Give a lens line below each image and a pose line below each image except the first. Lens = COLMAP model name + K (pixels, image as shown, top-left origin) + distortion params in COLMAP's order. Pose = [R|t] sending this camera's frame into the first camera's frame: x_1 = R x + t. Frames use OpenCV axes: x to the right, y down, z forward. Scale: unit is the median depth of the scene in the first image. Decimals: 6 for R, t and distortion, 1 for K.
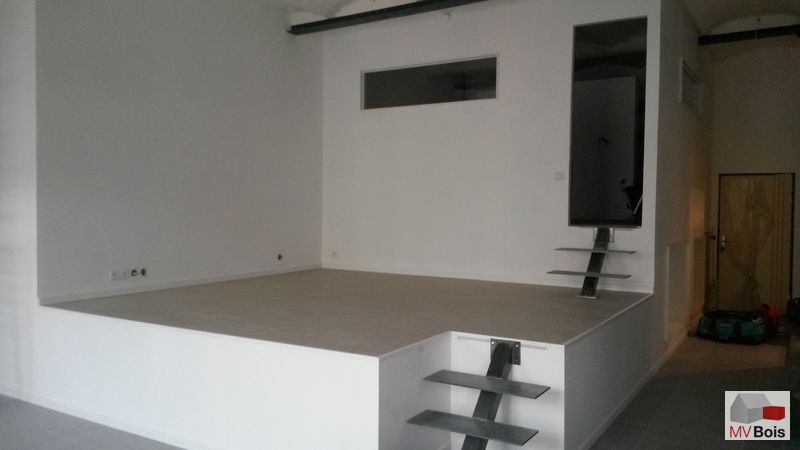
lens RADIAL K [[650.3, 0, 403.4], [0, 650.3, 225.2], [0, 0, 1]] dist [0.020405, -0.024295]
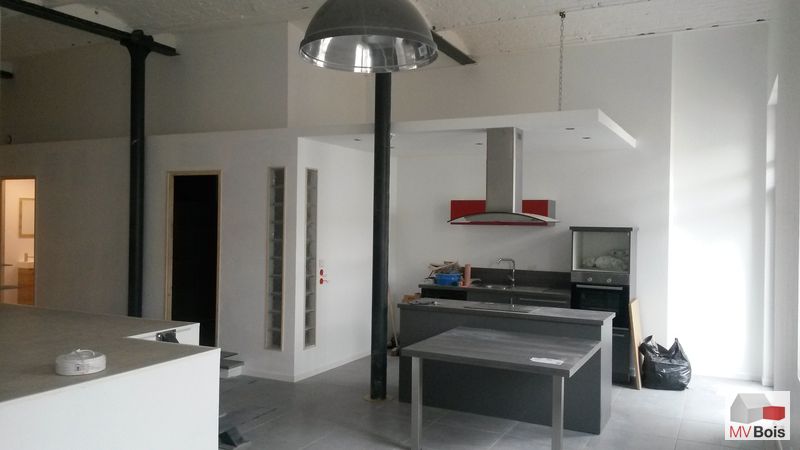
lens RADIAL K [[636.2, 0, 392.2], [0, 636.2, 219.8], [0, 0, 1]] dist [0.053567, -0.083364]
pose [[-0.082001, 0.003473, 0.996626, -0.579974], [0.023160, 0.999731, -0.001579, -0.012330], [-0.996363, 0.022952, -0.082059, 0.352889]]
